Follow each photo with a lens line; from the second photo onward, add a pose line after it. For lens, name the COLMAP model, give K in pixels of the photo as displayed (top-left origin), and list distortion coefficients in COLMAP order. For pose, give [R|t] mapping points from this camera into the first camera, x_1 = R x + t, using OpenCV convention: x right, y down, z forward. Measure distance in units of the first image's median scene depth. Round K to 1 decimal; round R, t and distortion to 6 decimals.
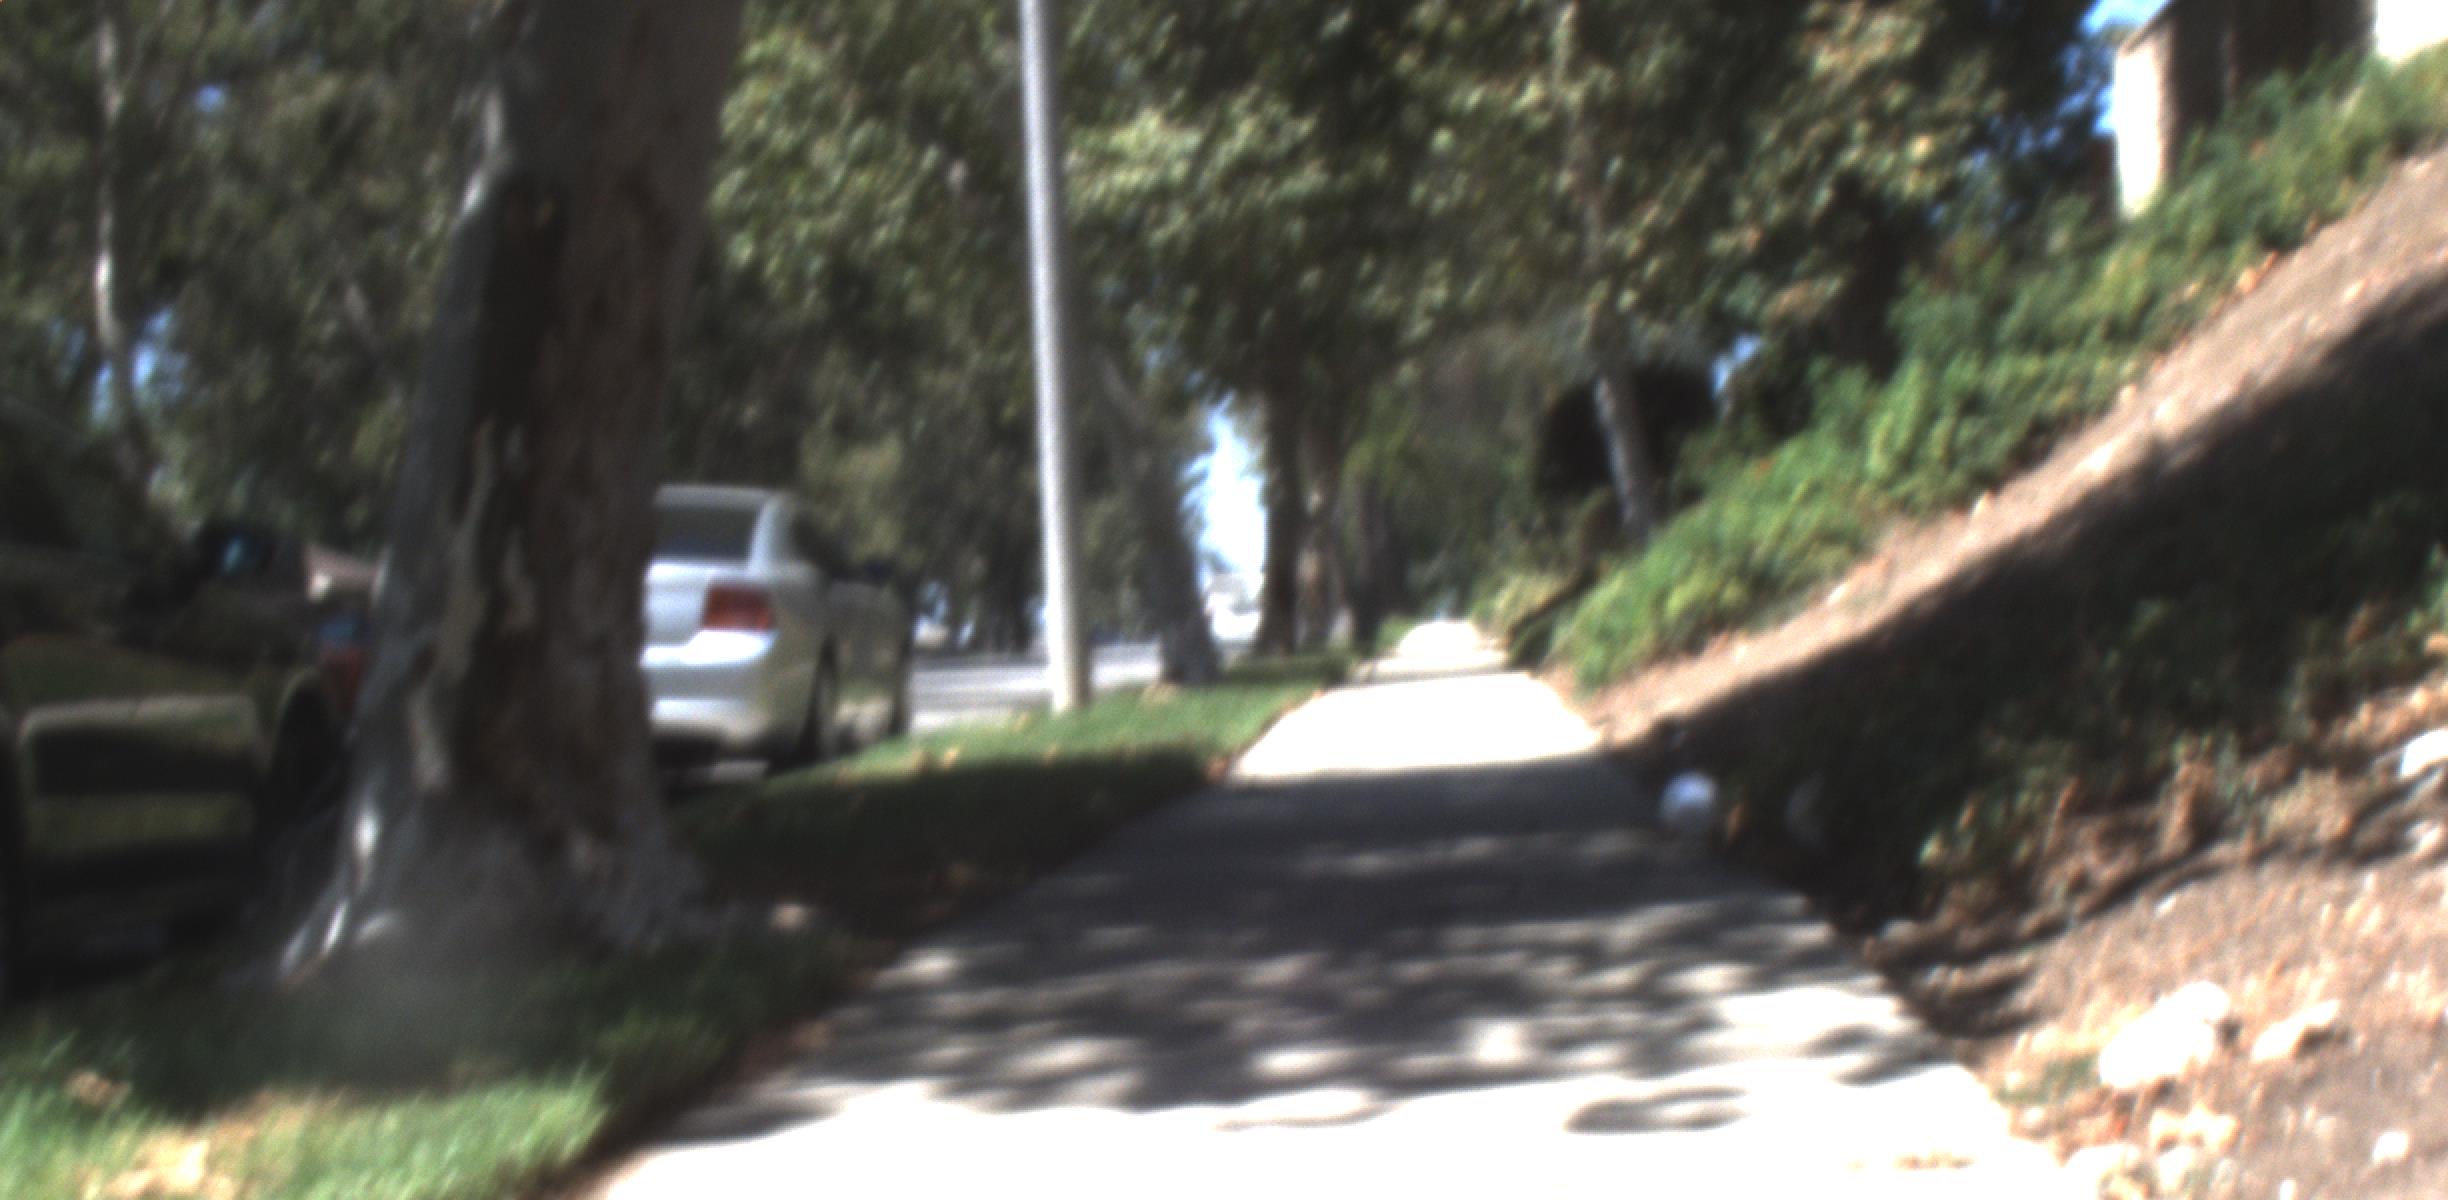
lens RADIAL K [[5374.1, 0, 1226.2], [0, 5374.1, 598.1], [0, 0, 1]] dist [-0.007220, 0.000000]
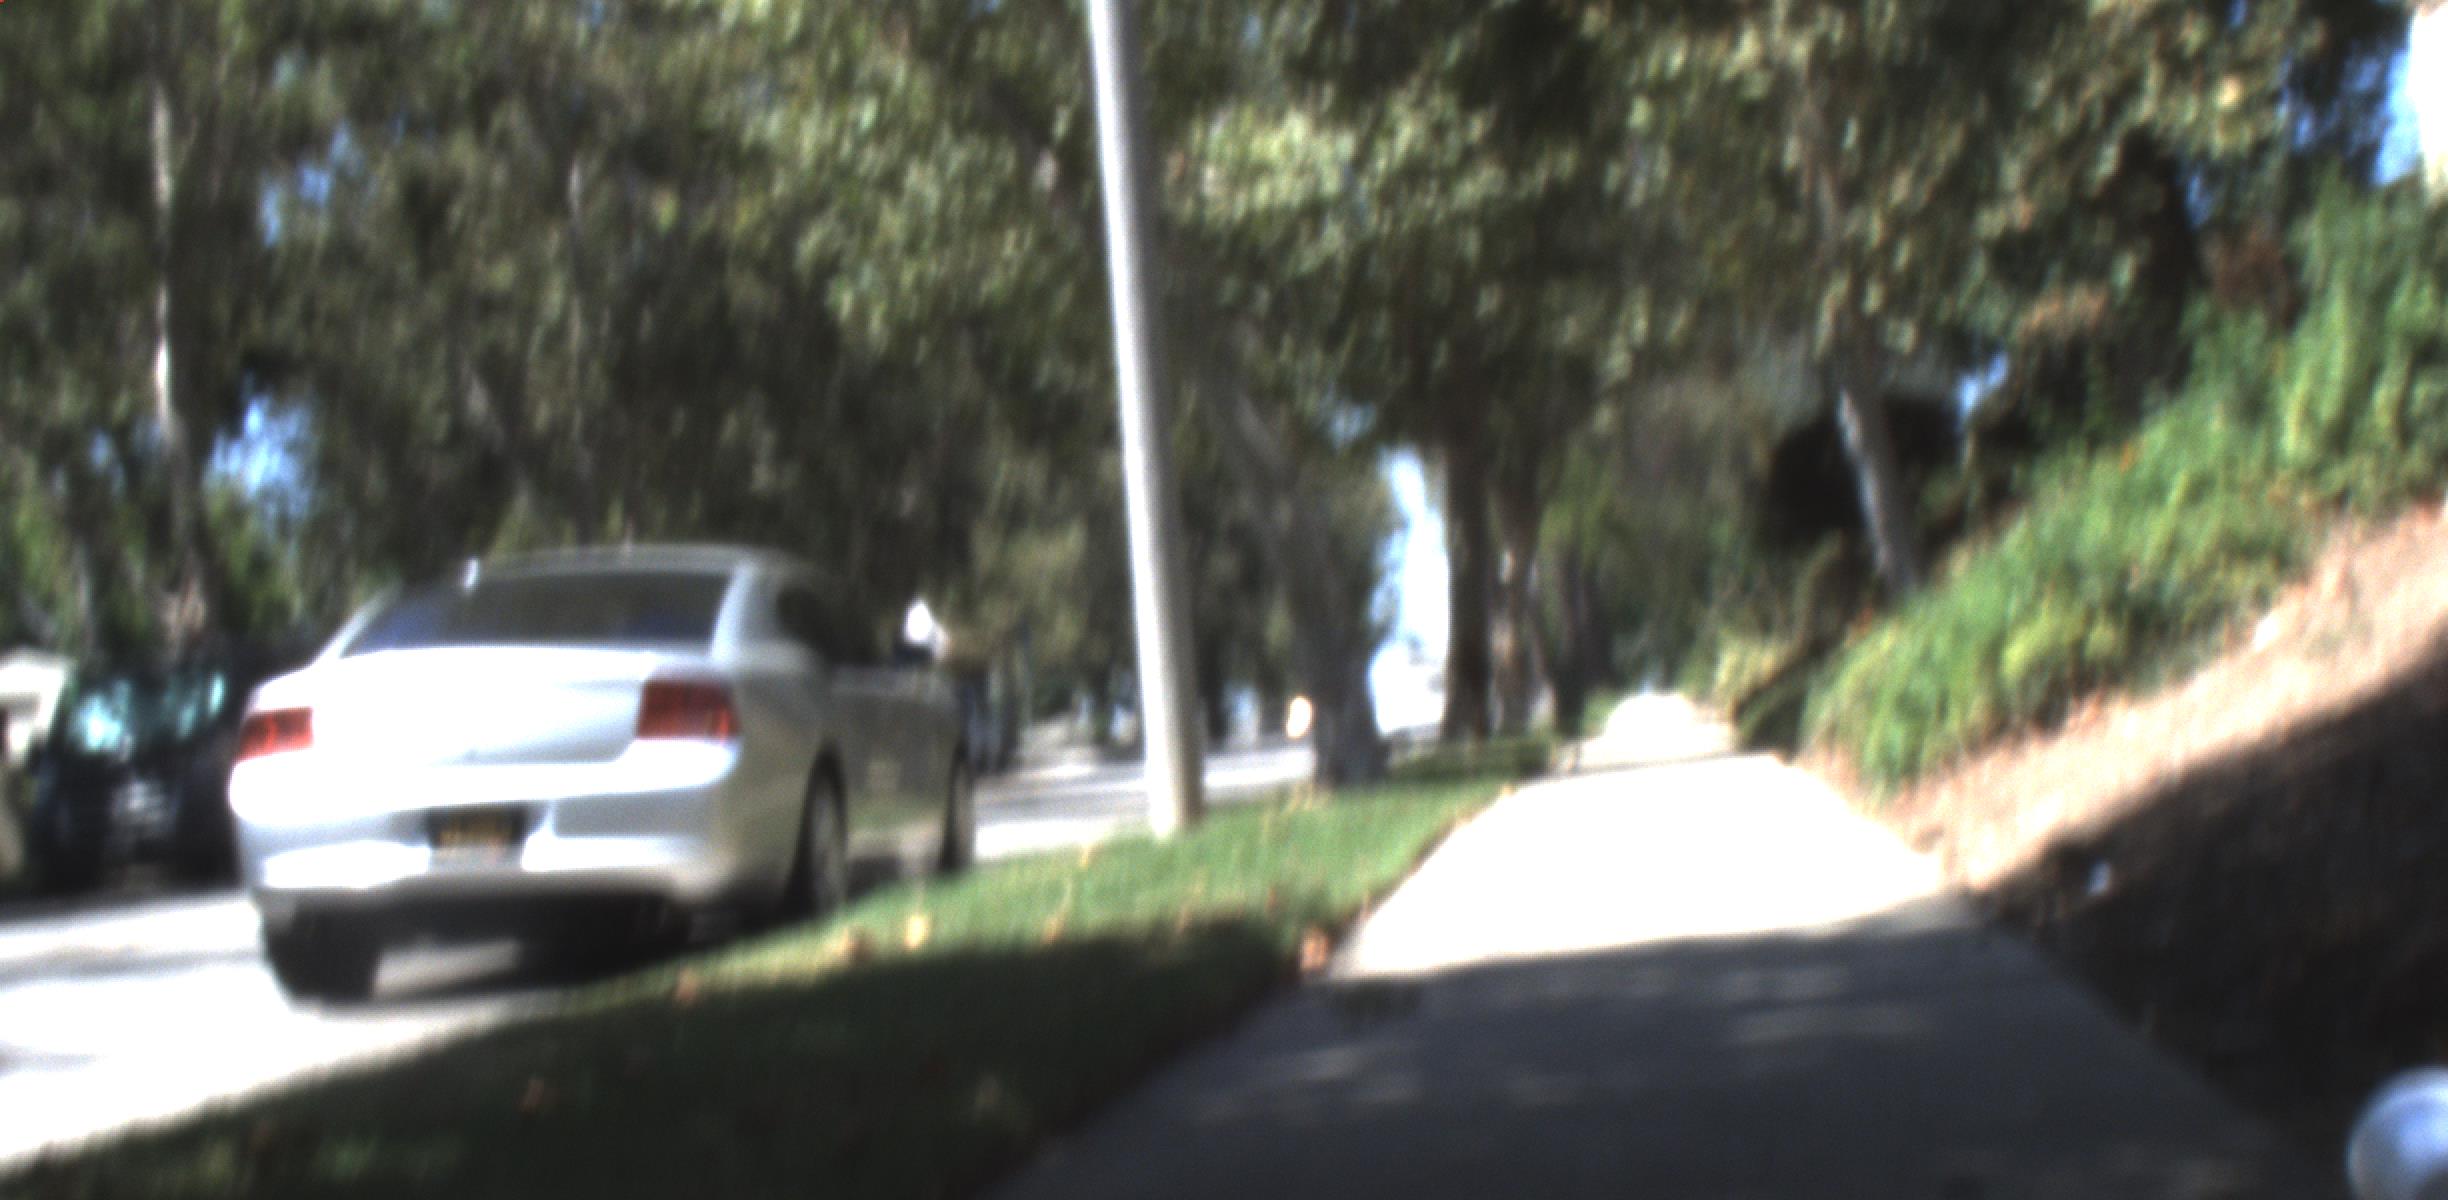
lens RADIAL K [[5374.1, 0, 1226.4], [0, 5374.1, 603.7], [0, 0, 1]] dist [-0.007220, 0.000000]
pose [[0.998679, -0.034945, -0.037662, 0.005289], [0.034365, 0.999282, -0.015935, 0.000996], [0.038192, 0.014620, 0.999163, 0.173848]]
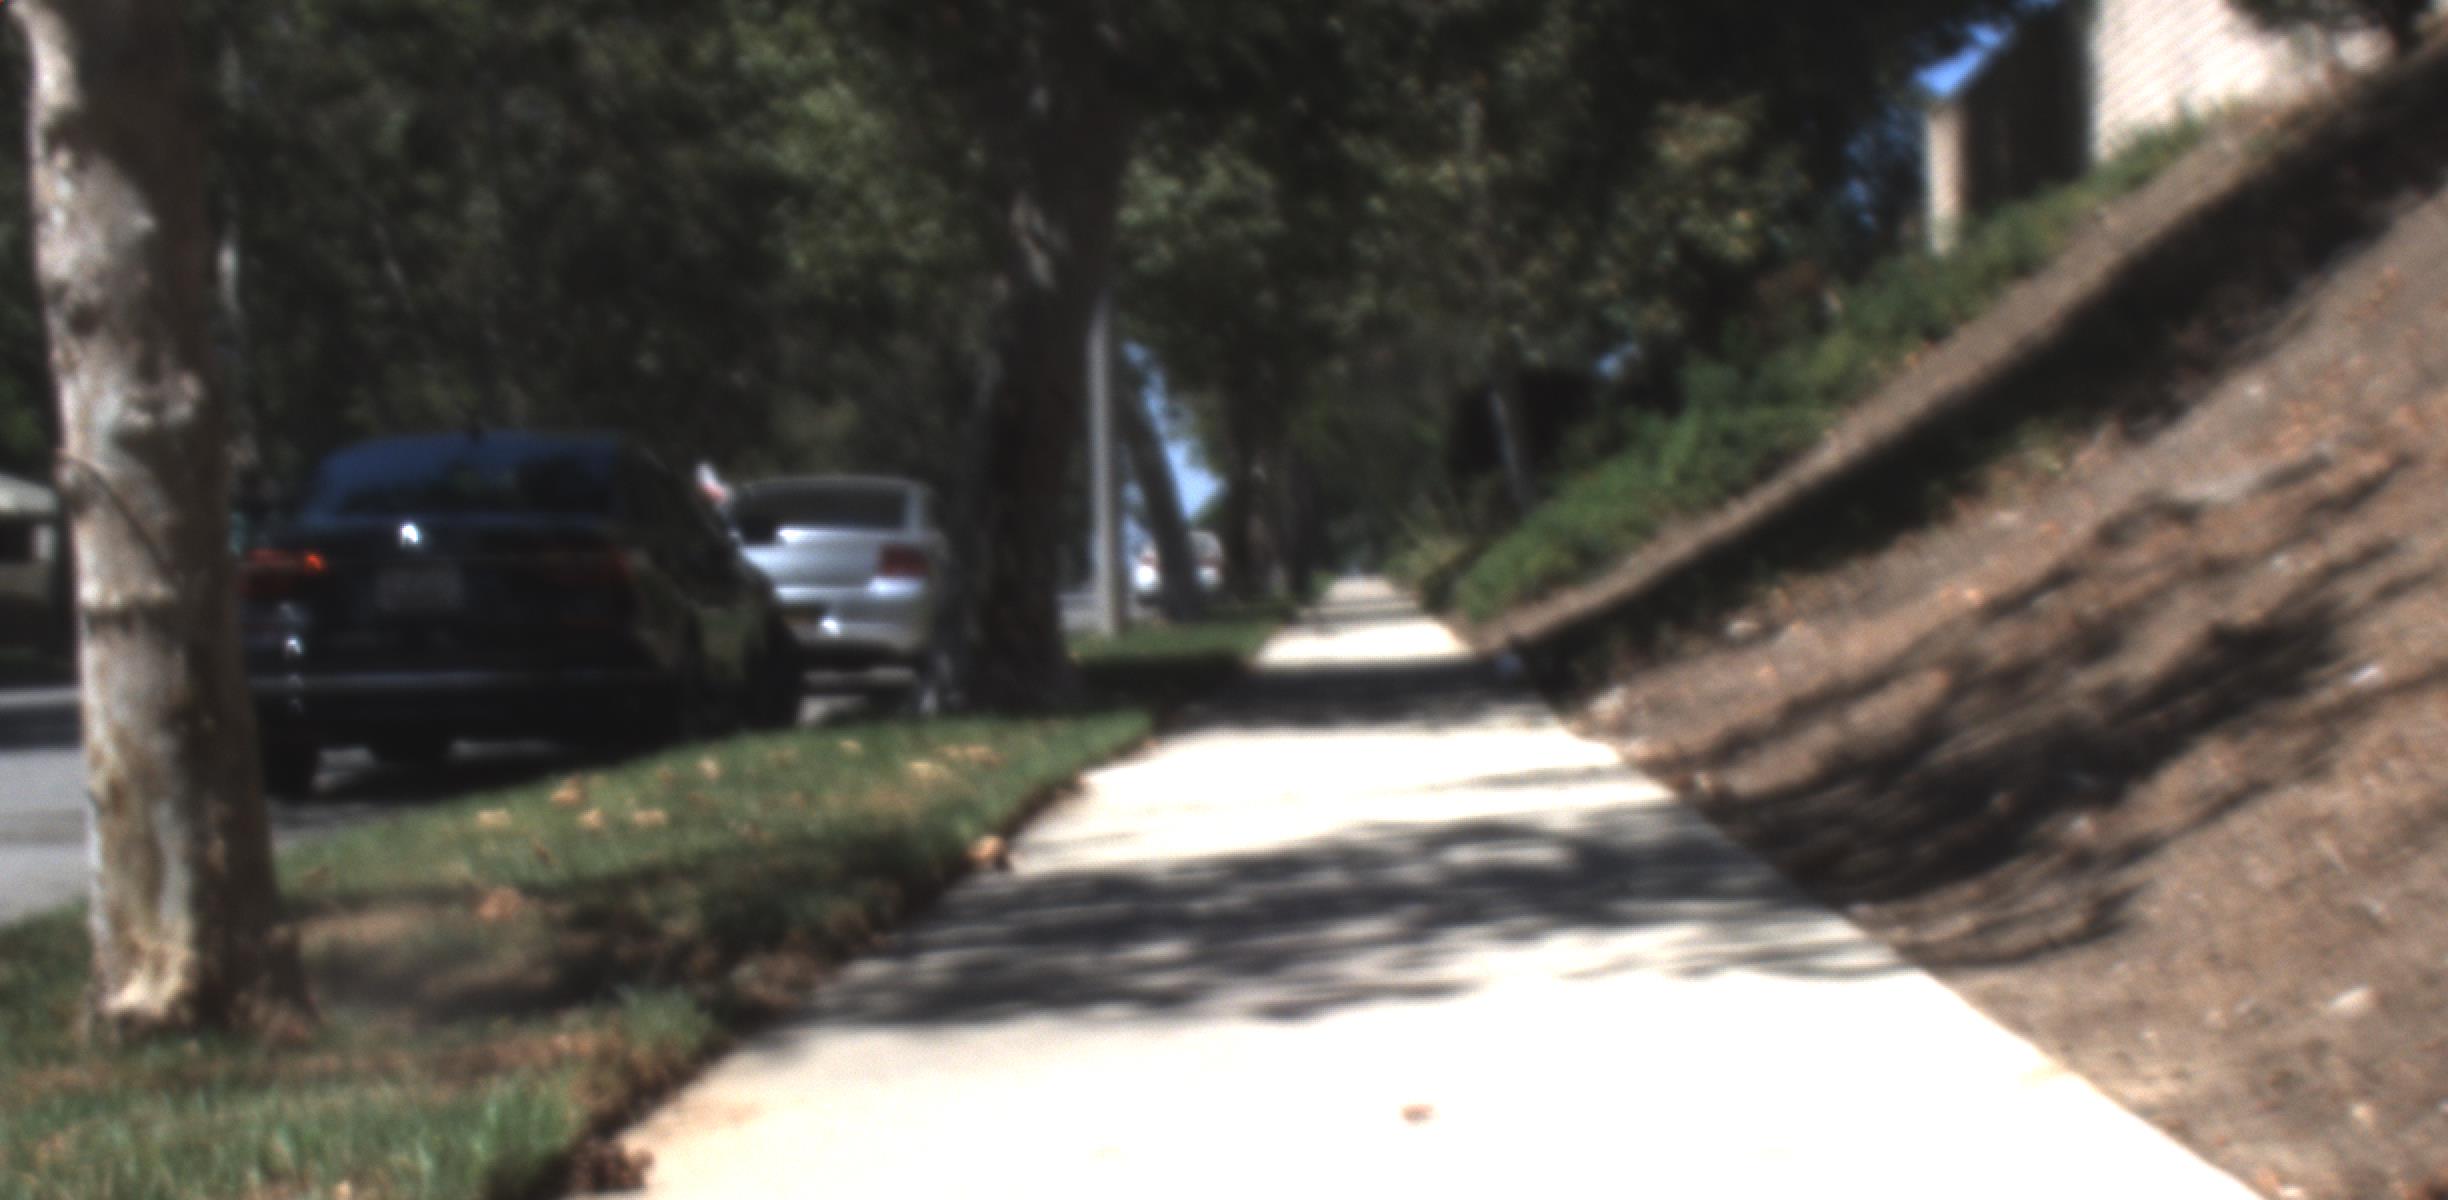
lens RADIAL K [[5374.1, 0, 1232.7], [0, 5374.1, 603.7], [0, 0, 1]] dist [-0.007220, 0.000000]
pose [[0.999739, 0.014729, 0.017465, -0.015599], [-0.014906, 0.999838, 0.010046, -0.001584], [-0.017314, -0.010303, 0.999797, -0.294788]]
